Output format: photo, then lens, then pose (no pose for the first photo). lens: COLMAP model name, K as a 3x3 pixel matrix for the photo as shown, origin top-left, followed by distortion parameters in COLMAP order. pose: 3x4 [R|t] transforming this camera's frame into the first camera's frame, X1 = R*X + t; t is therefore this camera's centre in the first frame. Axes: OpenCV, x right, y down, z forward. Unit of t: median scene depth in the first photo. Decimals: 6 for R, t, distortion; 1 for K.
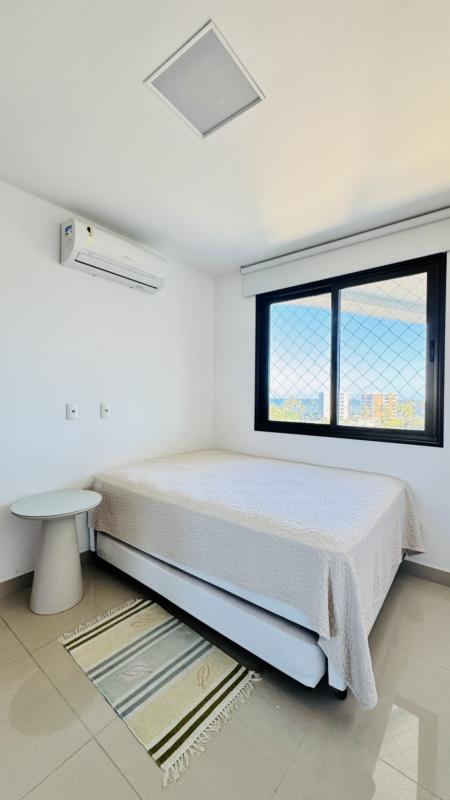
lens RADIAL K [[320.4, 0, 223.4], [0, 320.4, 400.3], [0, 0, 1]] dist [-0.002081, -0.000375]
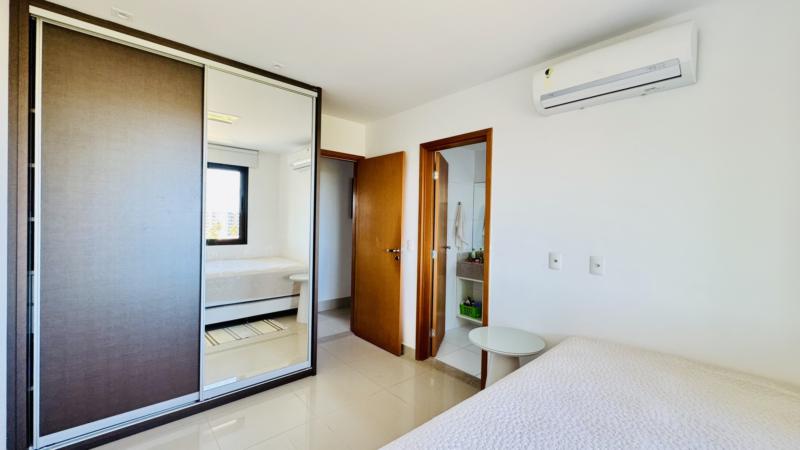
lens RADIAL K [[320.4, 0, 399.8], [0, 320.4, 224.4], [0, 0, 1]] dist [-0.002081, -0.000375]
pose [[-0.168588, -0.044863, -0.984665, 0.533811], [-0.077855, 0.996449, -0.032070, -0.006758], [0.982607, 0.071255, -0.171482, 0.686388]]
